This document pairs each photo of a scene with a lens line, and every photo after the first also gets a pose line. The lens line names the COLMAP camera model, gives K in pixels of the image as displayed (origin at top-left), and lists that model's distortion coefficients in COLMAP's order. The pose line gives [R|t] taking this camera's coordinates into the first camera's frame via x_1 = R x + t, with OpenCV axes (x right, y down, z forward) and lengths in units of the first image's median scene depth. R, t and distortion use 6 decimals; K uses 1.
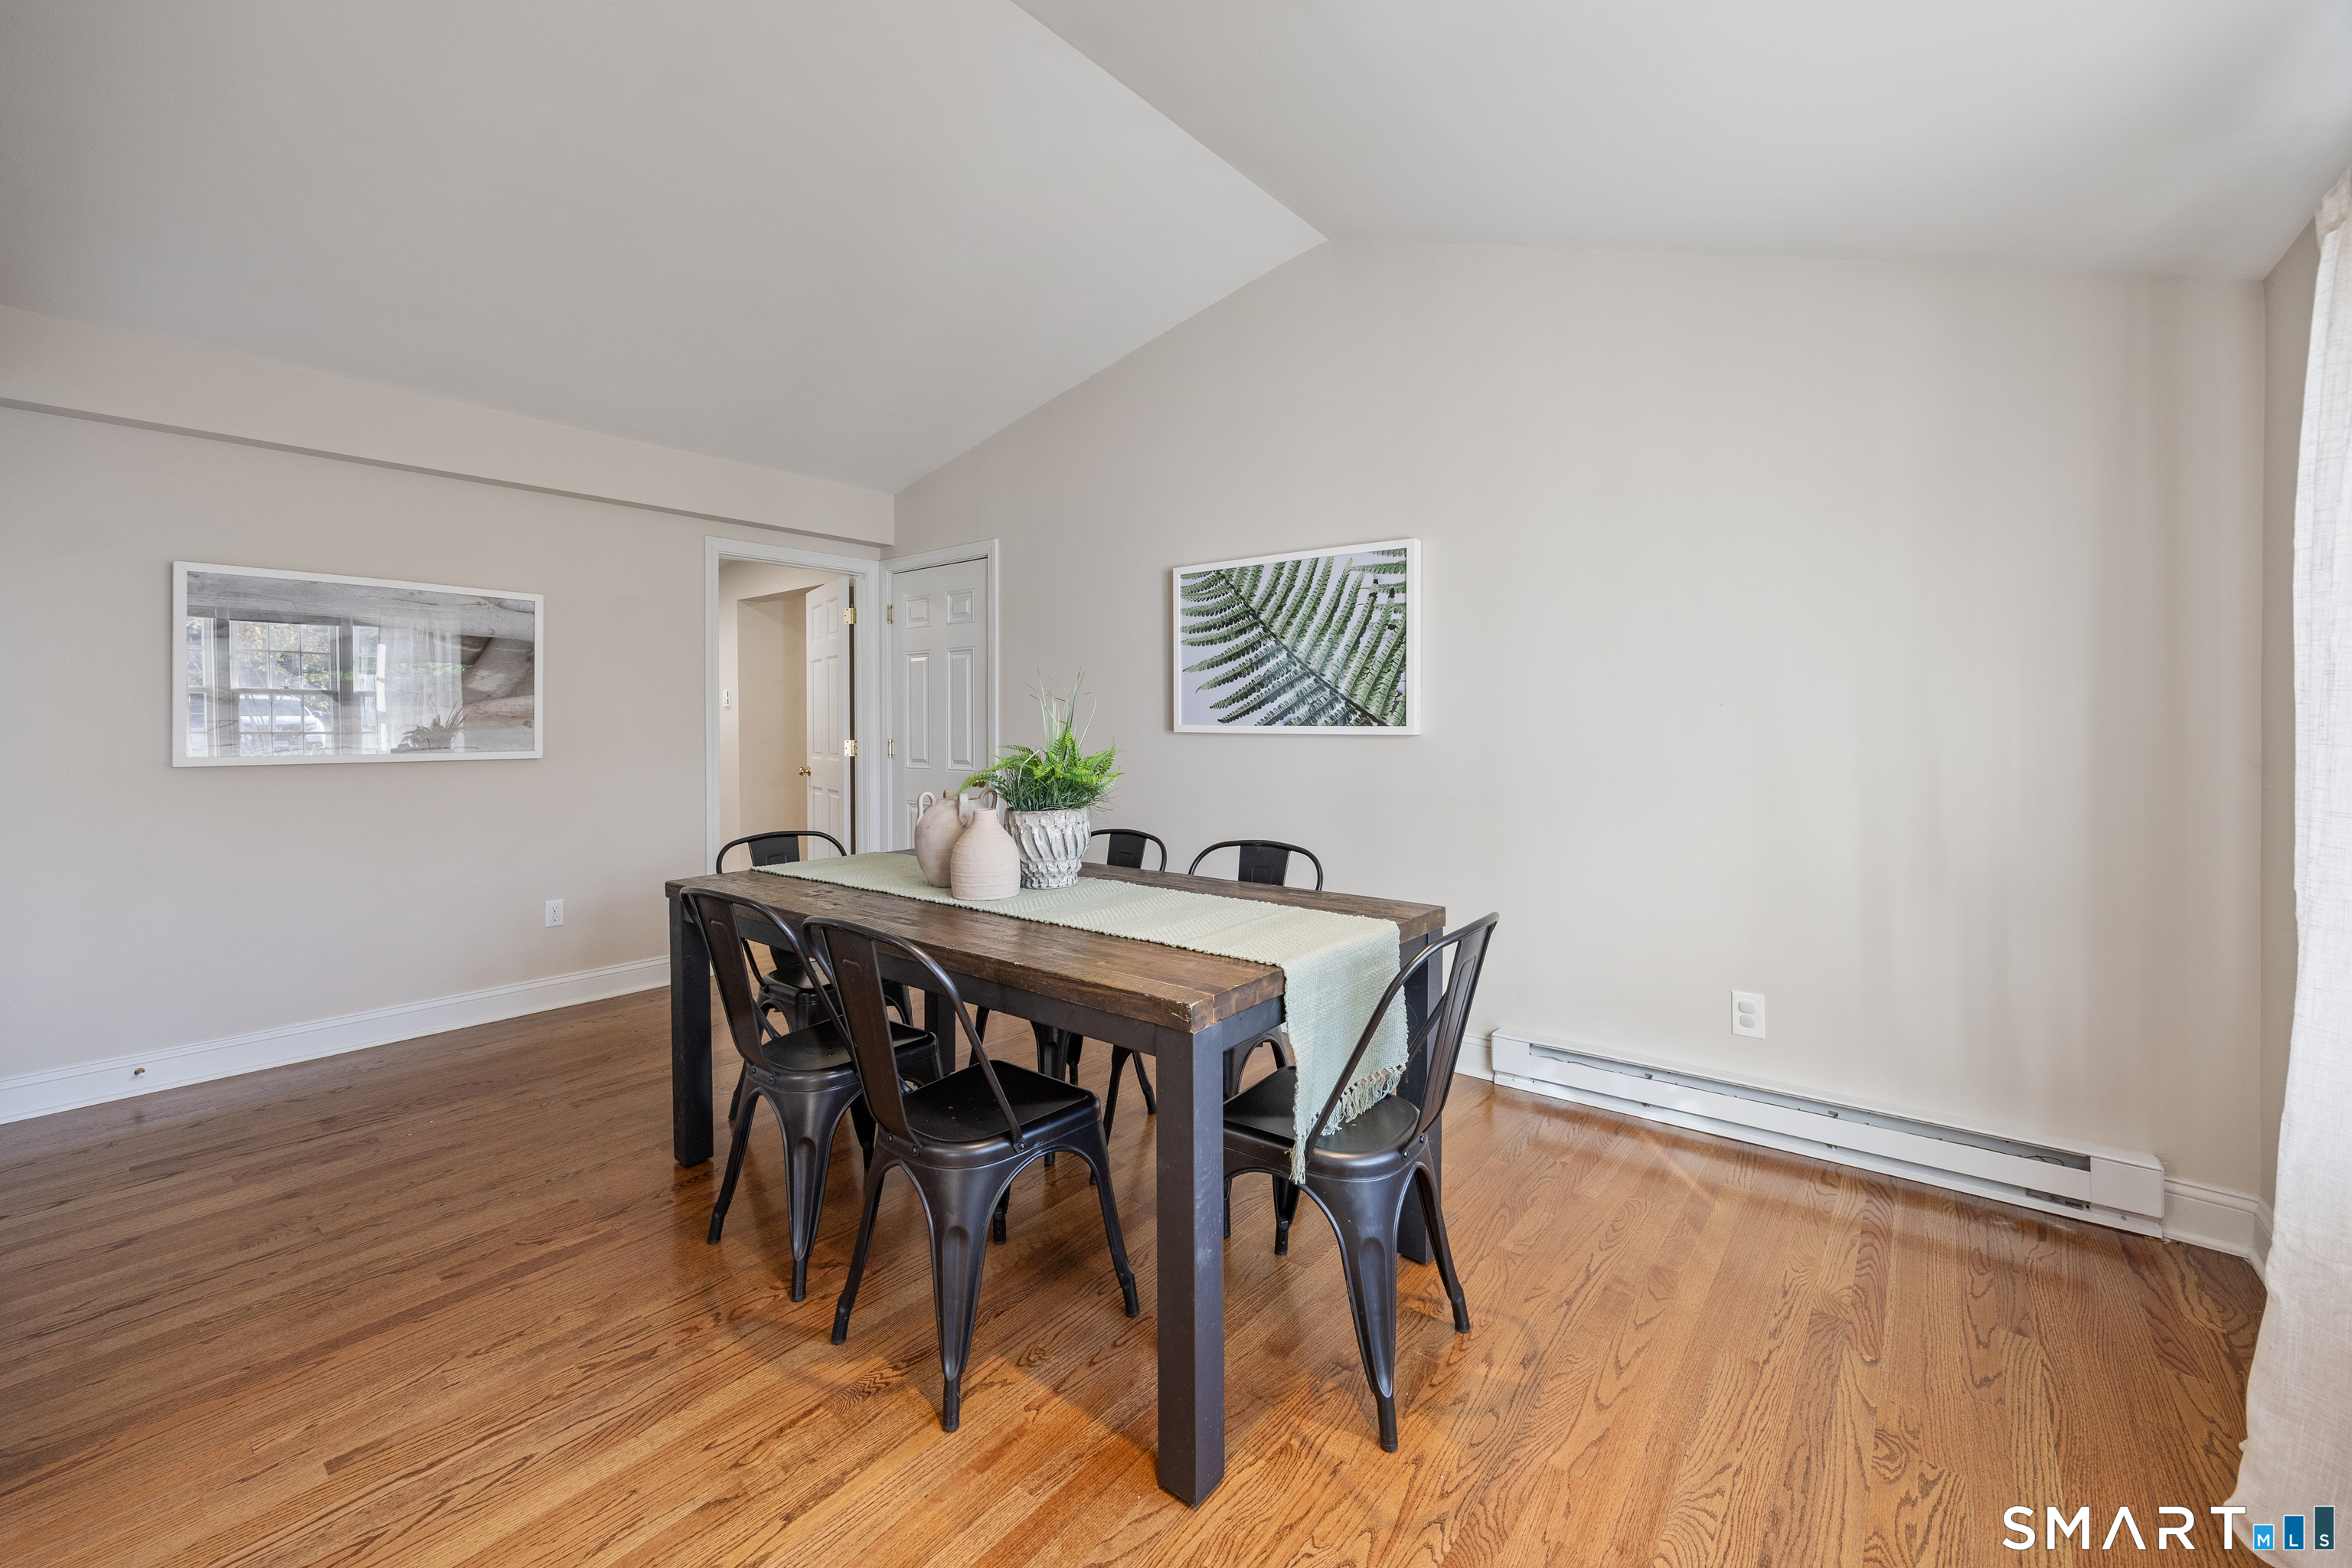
lens RADIAL K [[931.7, 0, 1180.4], [0, 931.7, 727.0], [0, 0, 1]] dist [-0.002462, 0.001155]
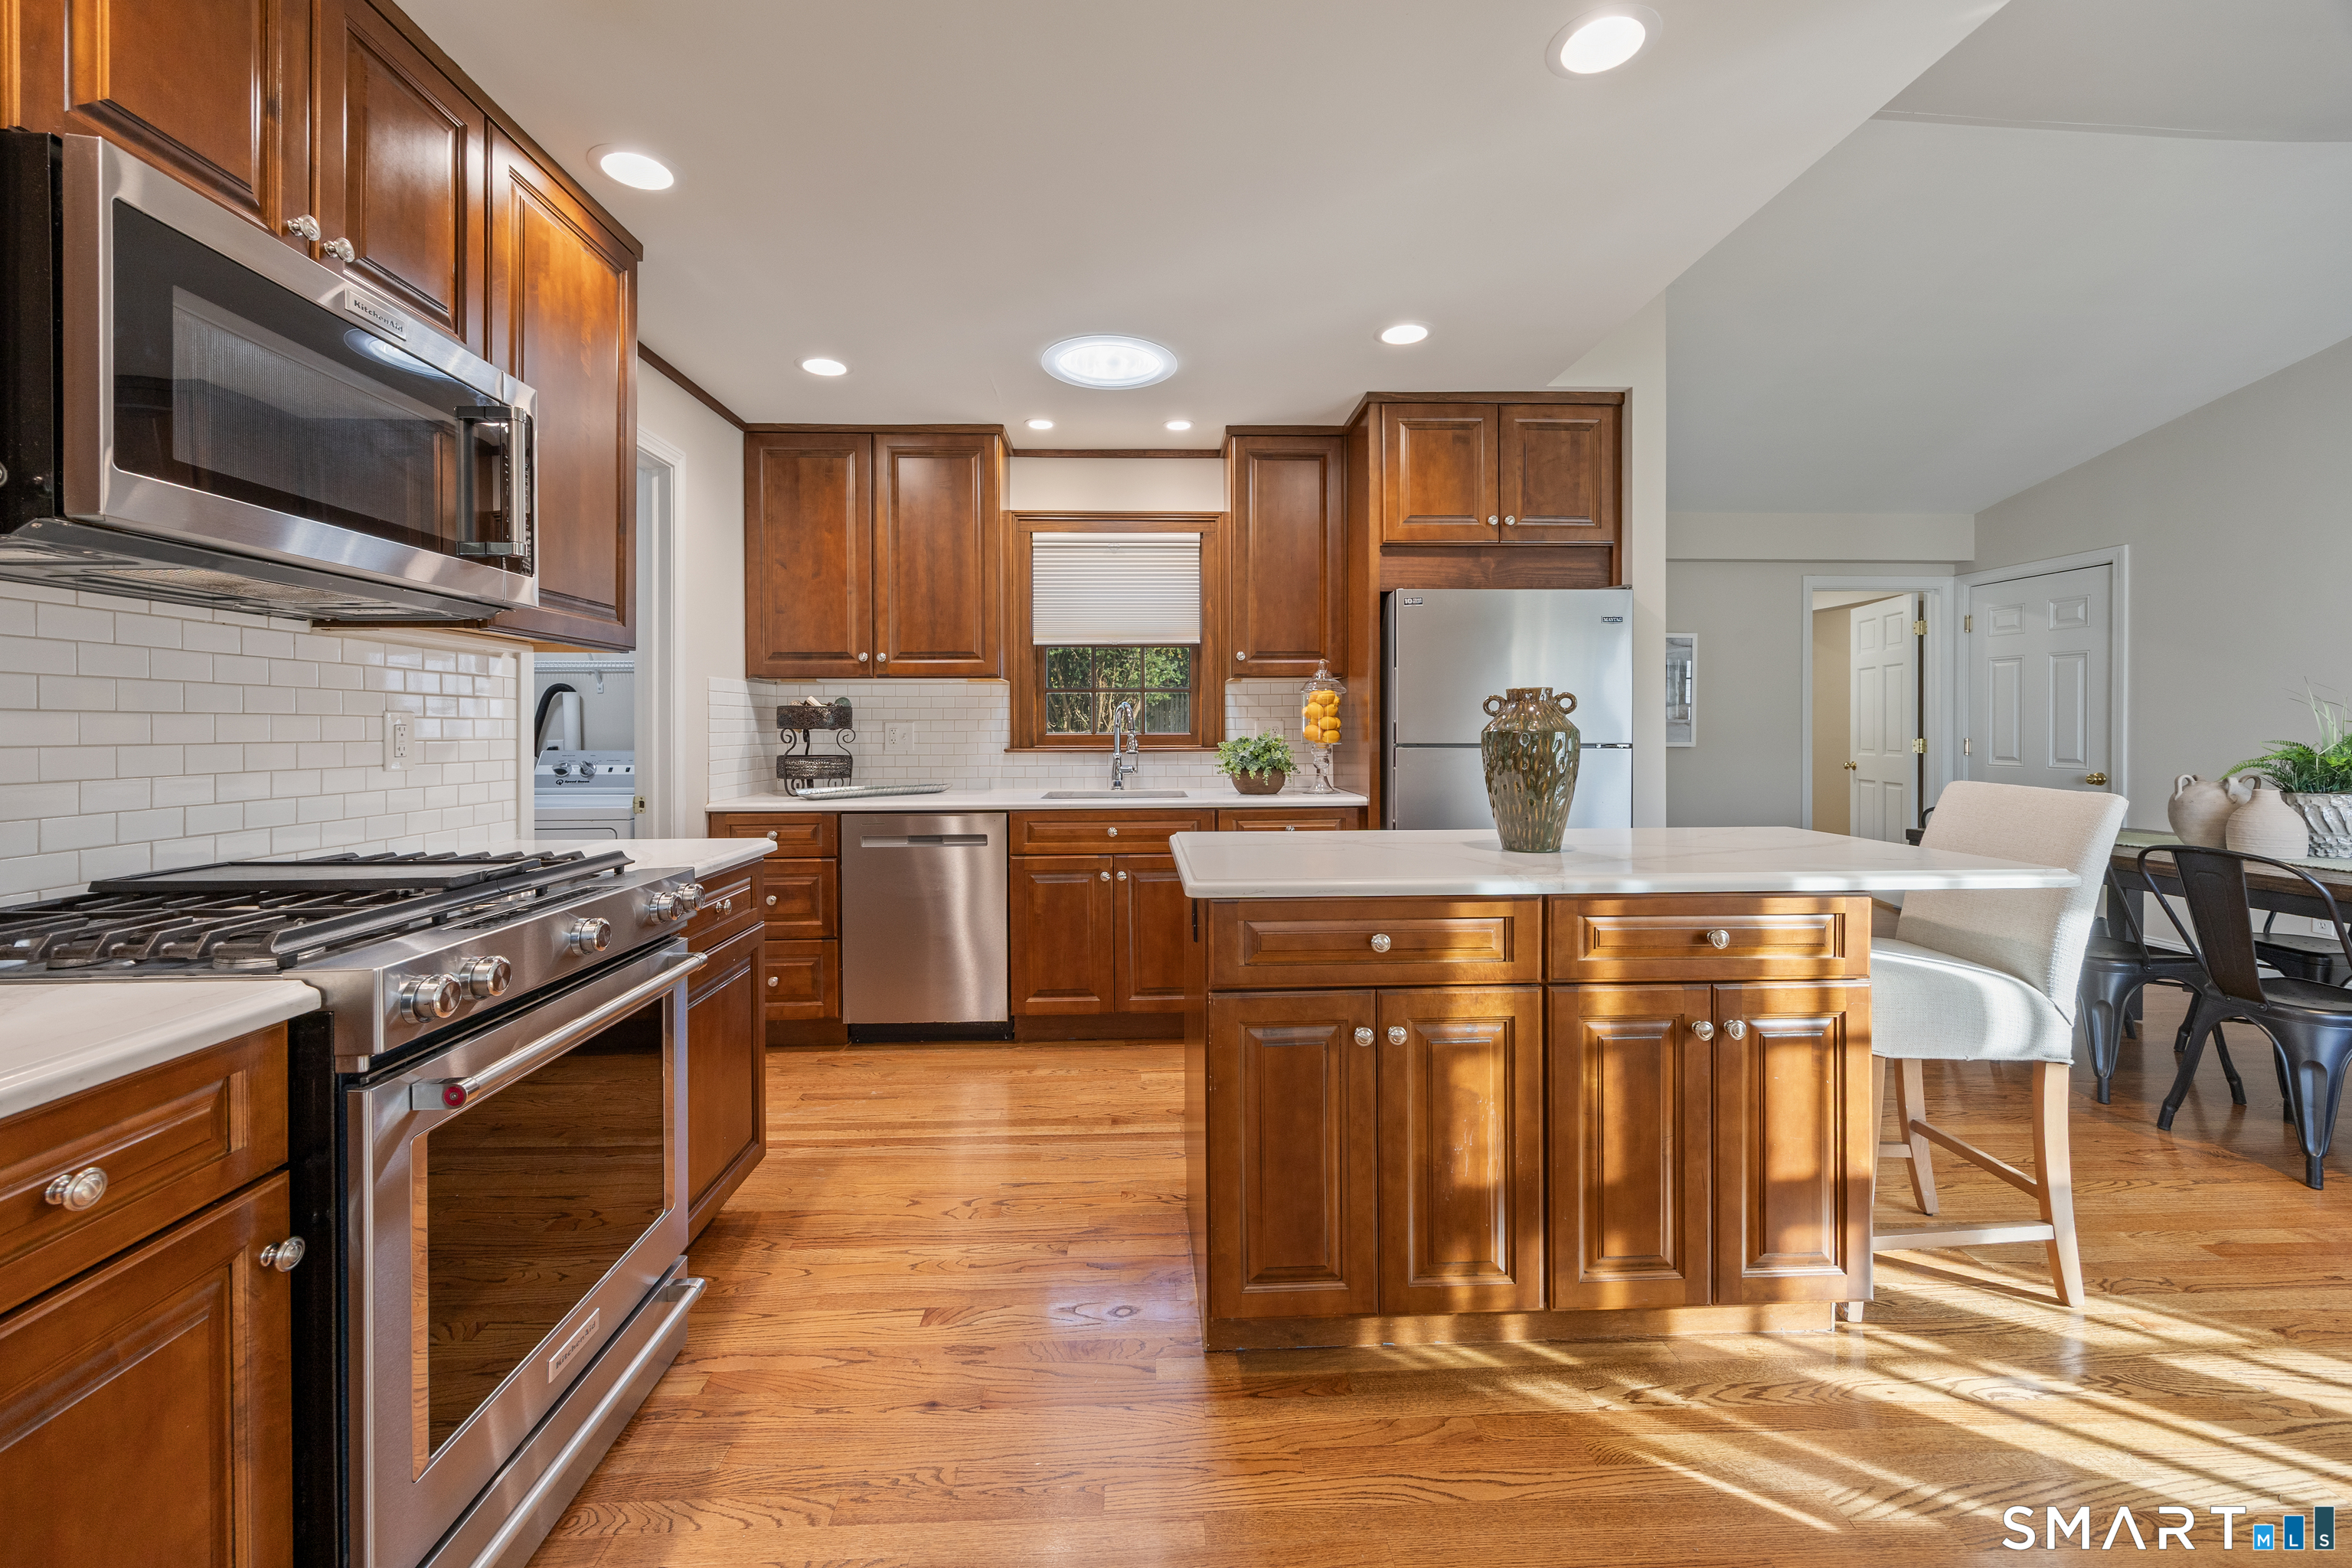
lens RADIAL K [[931.7, 0, 1171.9], [0, 931.7, 722.1], [0, 0, 1]] dist [-0.002462, 0.001155]
pose [[0.654328, 0.000823, -0.756210, -0.149482], [-0.005893, 0.999975, -0.004010, 0.006424], [0.756188, 0.007080, 0.654316, -0.656112]]
